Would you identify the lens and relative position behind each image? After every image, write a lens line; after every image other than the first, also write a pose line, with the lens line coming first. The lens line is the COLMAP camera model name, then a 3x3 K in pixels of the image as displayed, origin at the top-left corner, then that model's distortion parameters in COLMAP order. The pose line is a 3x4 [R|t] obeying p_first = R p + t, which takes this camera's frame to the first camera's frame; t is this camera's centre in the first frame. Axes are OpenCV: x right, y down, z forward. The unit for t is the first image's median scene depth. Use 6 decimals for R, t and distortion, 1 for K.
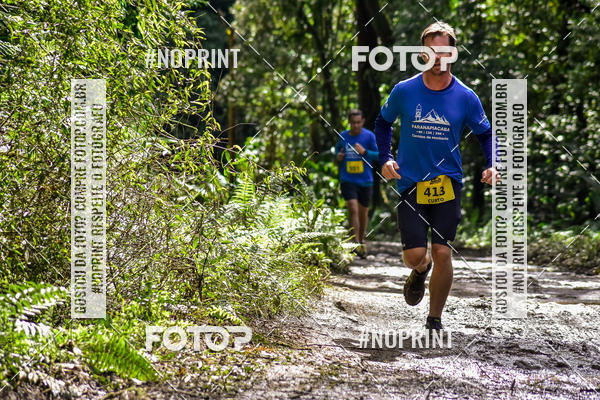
lens RADIAL K [[3691.4, 0, 299.1], [0, 3691.4, 230.6], [0, 0, 1]] dist [3.728520, 19.488099]
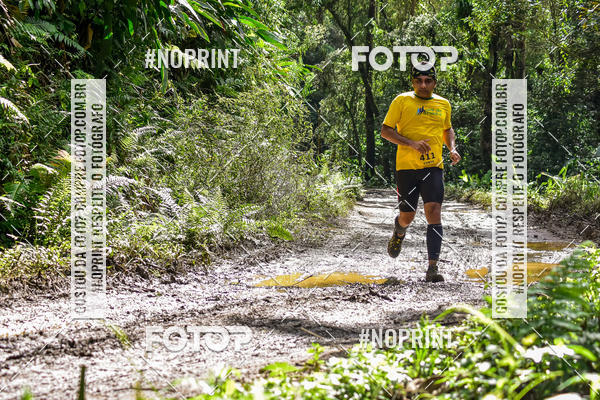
lens RADIAL K [[3398.6, 0, 300.0], [0, 3398.6, 200.0], [0, 0, 1]] dist [1.430832, 14.039516]
pose [[0.998143, -0.000882, 0.060909, -0.182659], [-0.001015, 0.999516, 0.031104, -0.065790], [-0.060907, -0.031108, 0.997659, -1.460085]]
